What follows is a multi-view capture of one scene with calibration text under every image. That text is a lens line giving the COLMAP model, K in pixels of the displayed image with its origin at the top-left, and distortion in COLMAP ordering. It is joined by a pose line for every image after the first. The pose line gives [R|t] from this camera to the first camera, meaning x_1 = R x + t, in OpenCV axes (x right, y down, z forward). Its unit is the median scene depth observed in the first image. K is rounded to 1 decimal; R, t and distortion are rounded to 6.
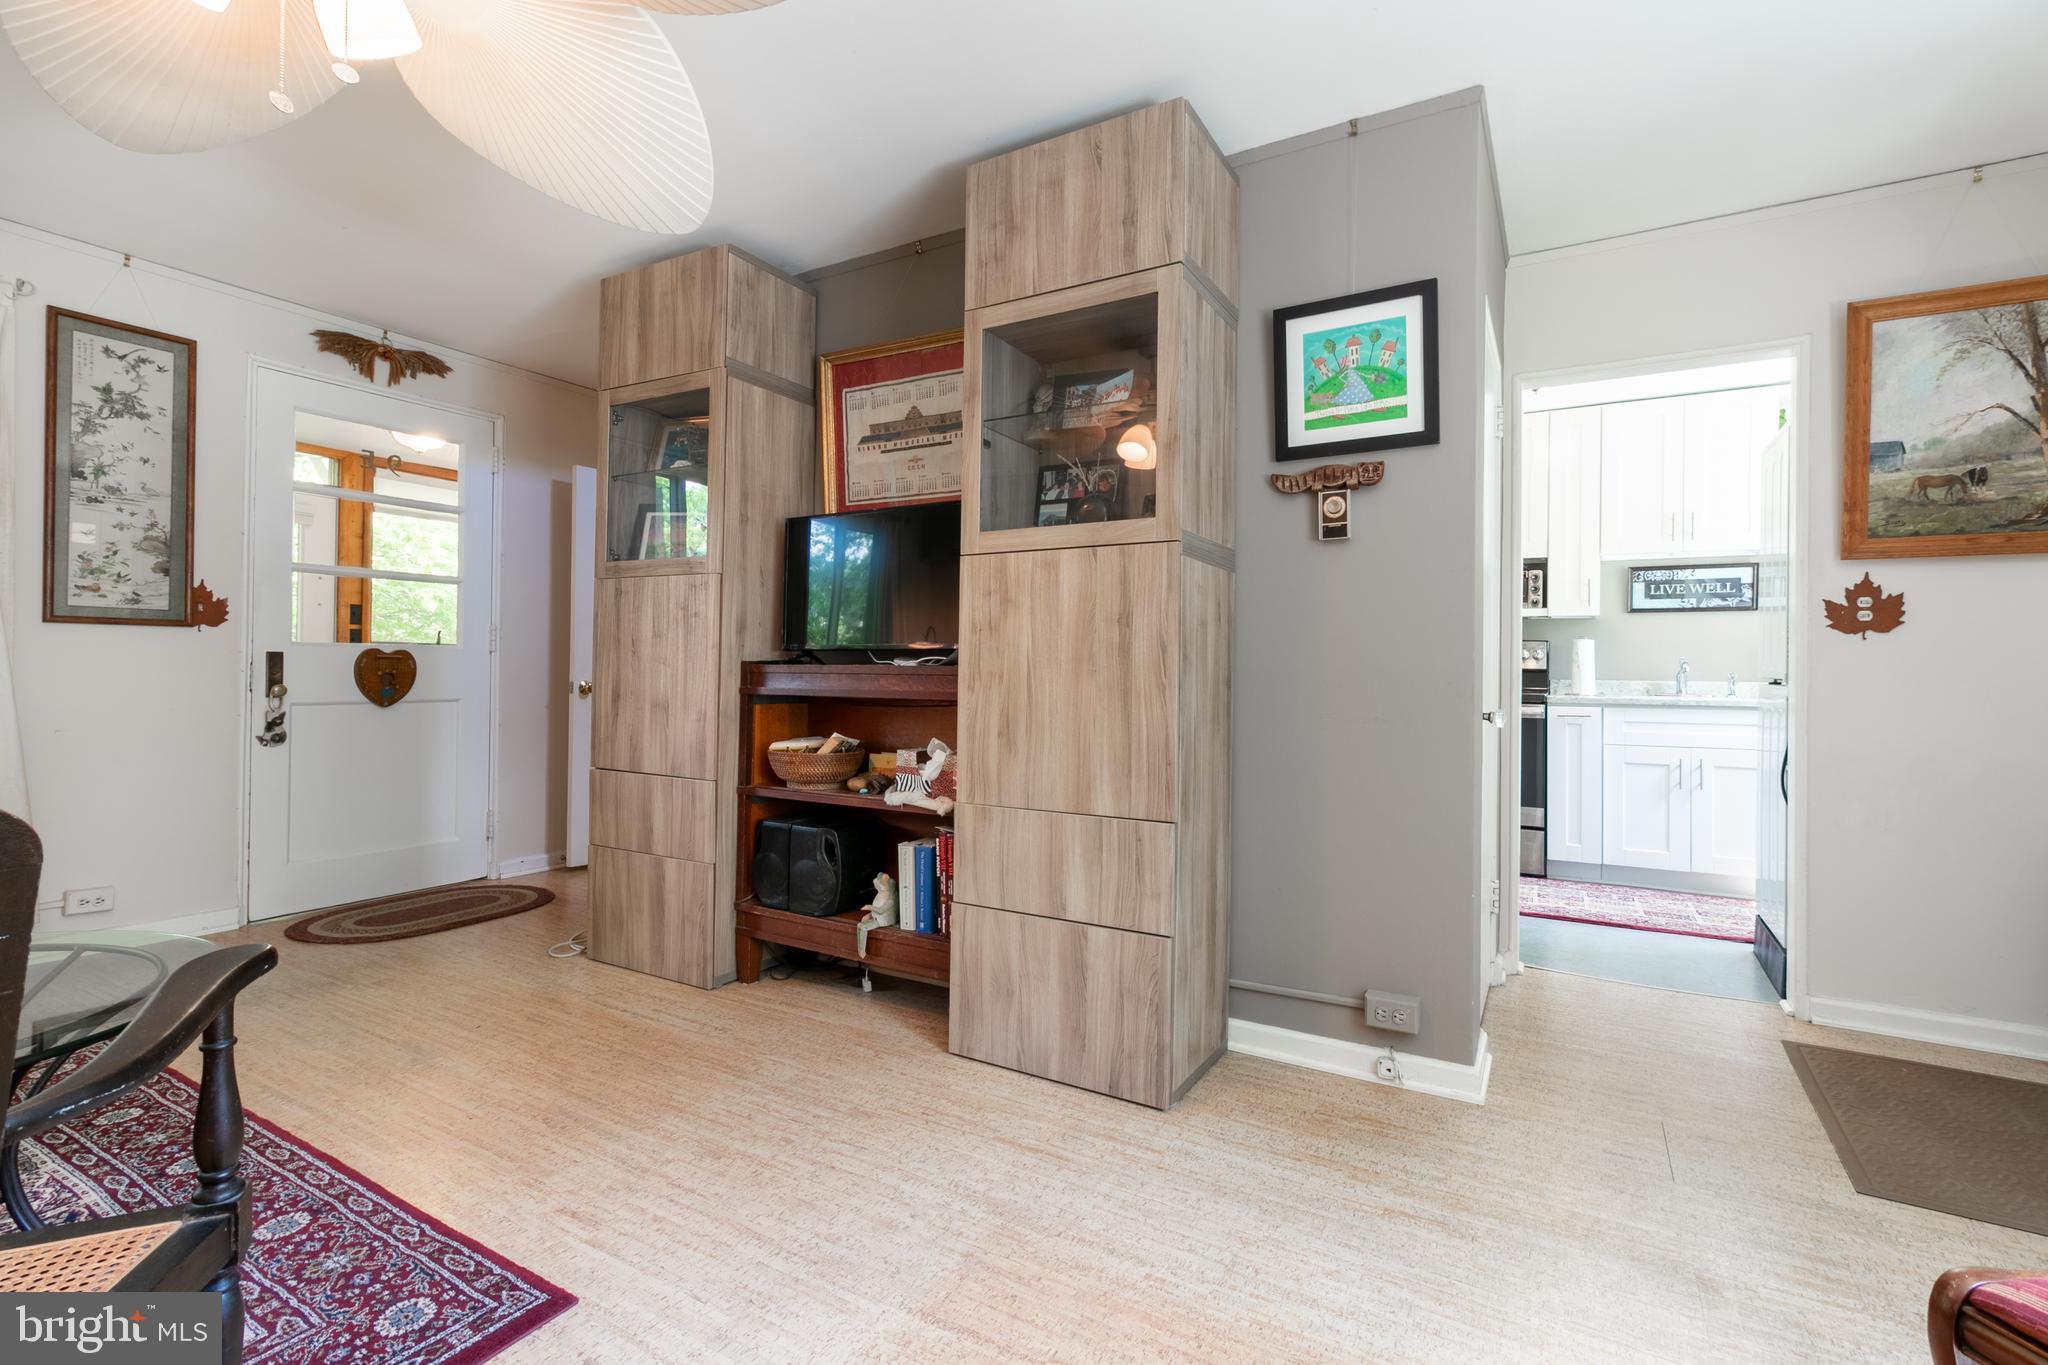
lens RADIAL K [[946.4, 0, 1013.5], [0, 946.4, 663.6], [0, 0, 1]] dist [0.006298, 0.000089]
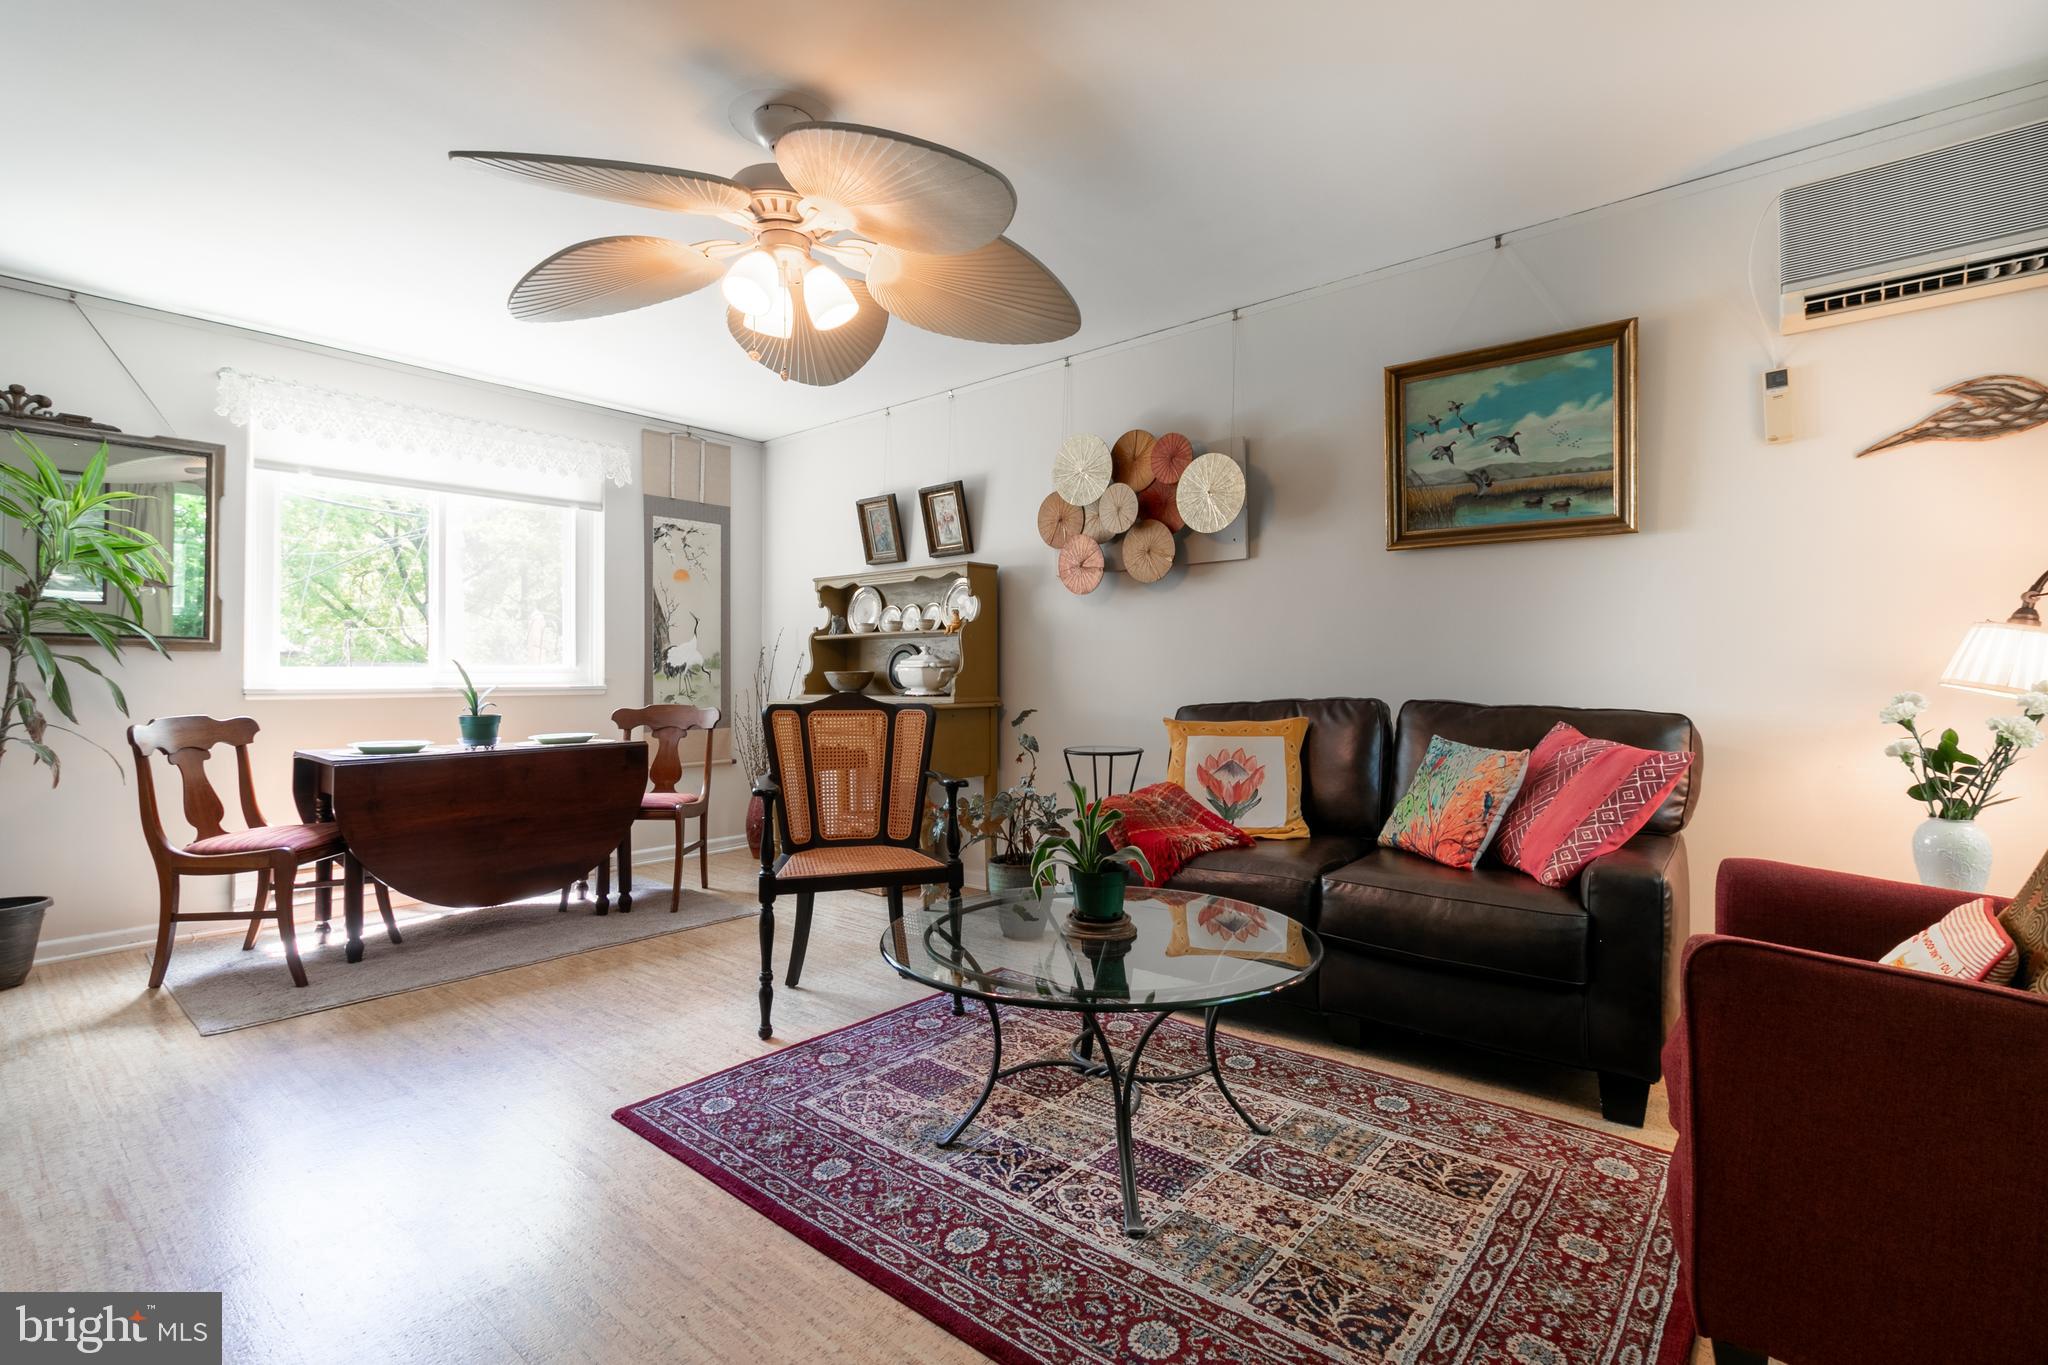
lens RADIAL K [[946.4, 0, 1027.3], [0, 946.4, 672.5], [0, 0, 1]] dist [0.006298, 0.000089]
pose [[-0.986673, -0.005922, 0.162610, -0.611736], [-0.007793, 0.999911, -0.010867, 0.000837], [-0.162531, -0.011990, -0.986631, 1.084464]]
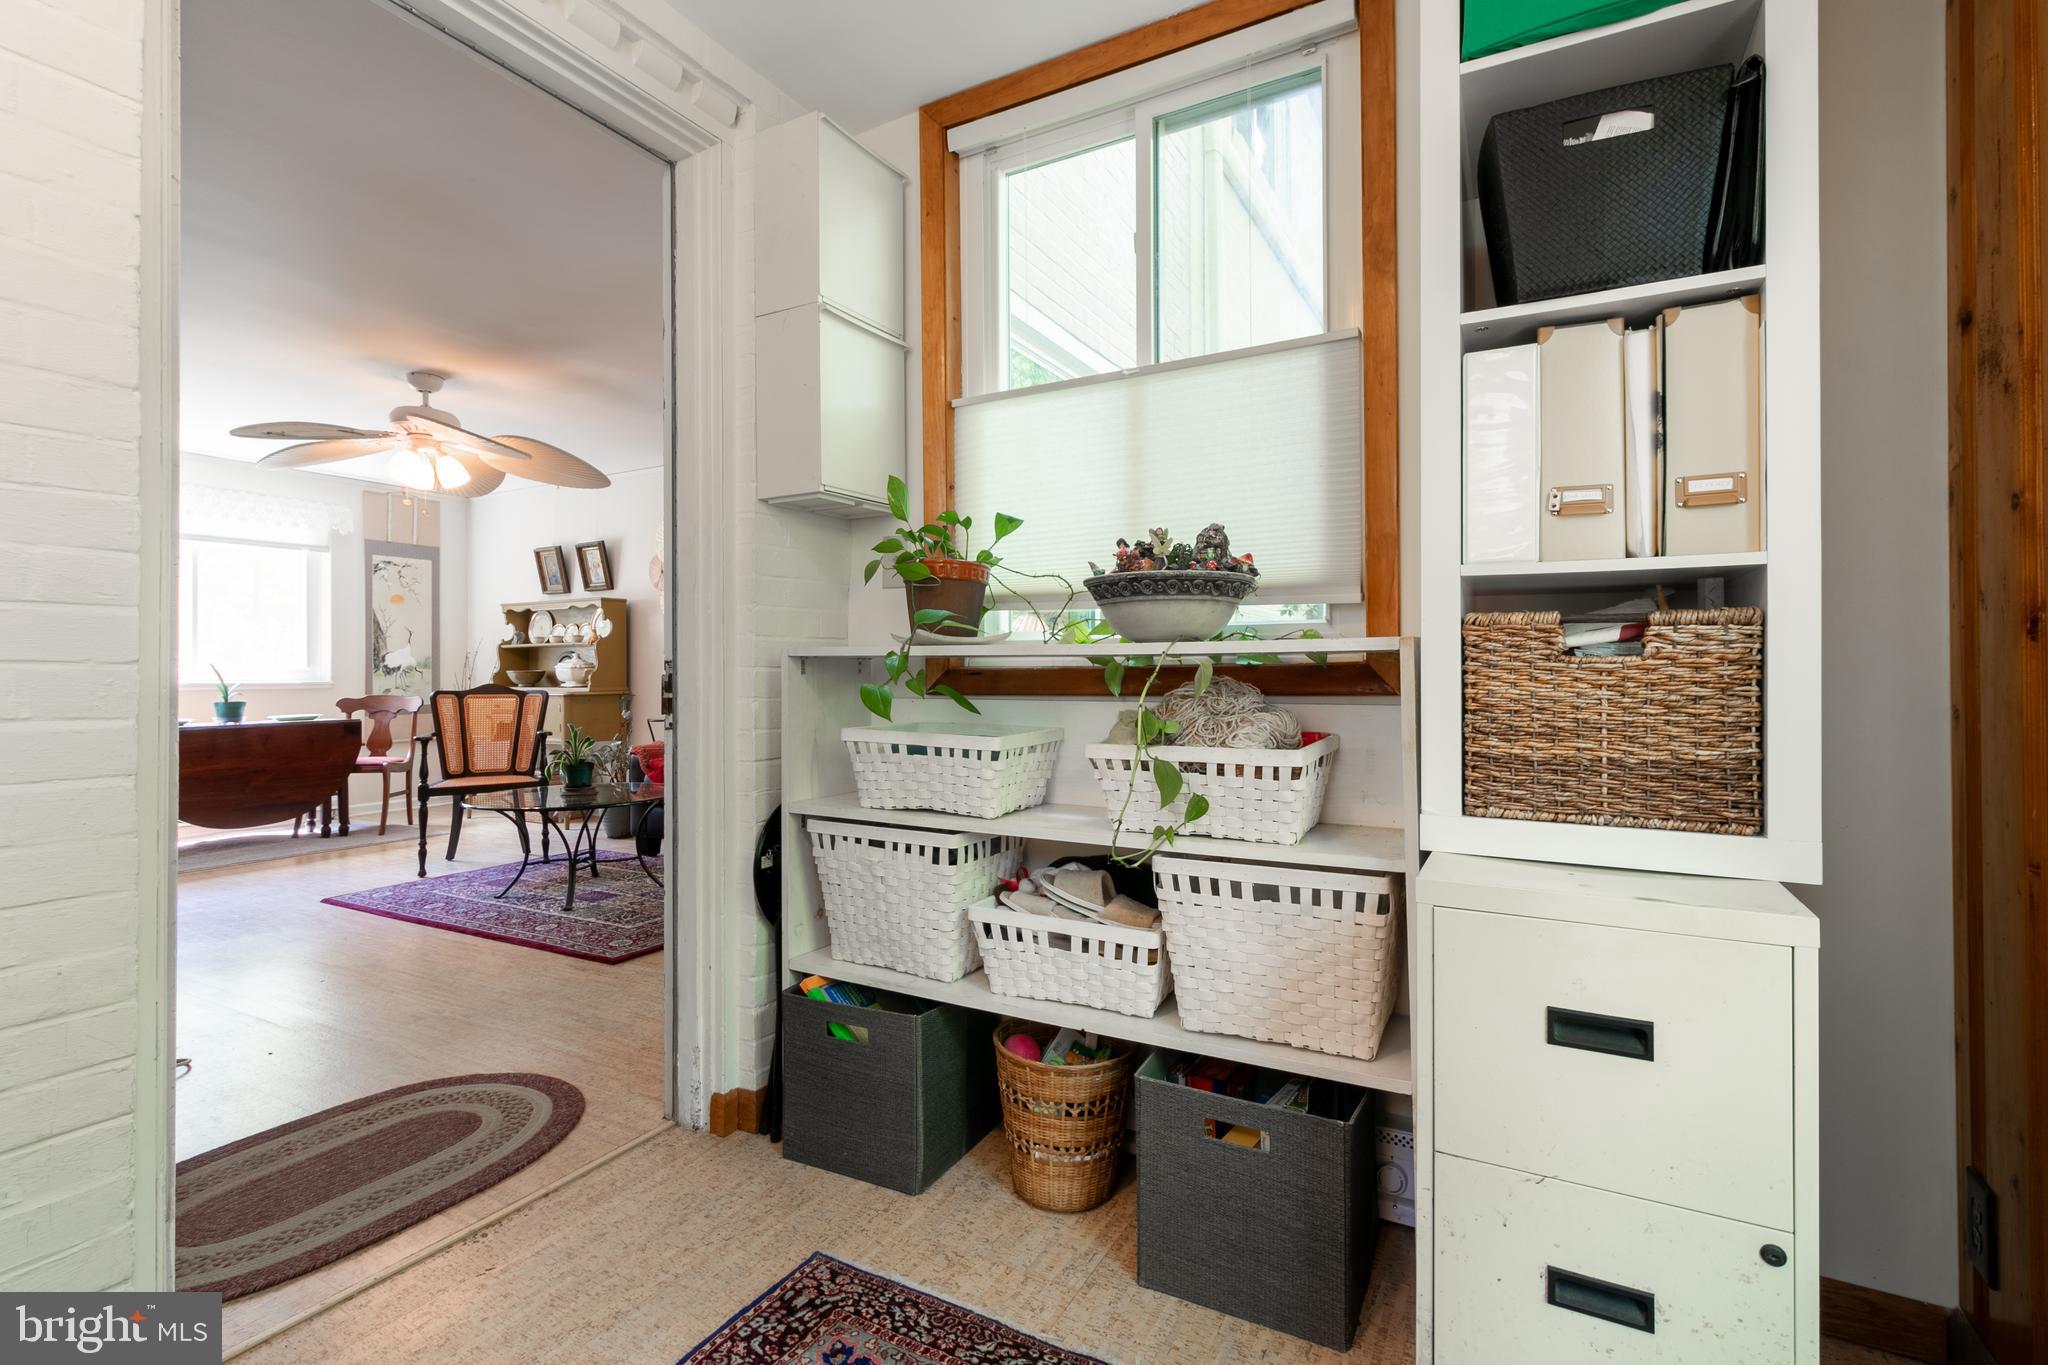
lens RADIAL K [[946.4, 0, 1030.6], [0, 946.4, 669.2], [0, 0, 1]] dist [0.006298, 0.000089]
pose [[-0.999424, -0.004610, -0.033628, -1.143331], [-0.004133, 0.999890, -0.014249, 0.007086], [0.033690, -0.014102, -0.999333, 1.805291]]
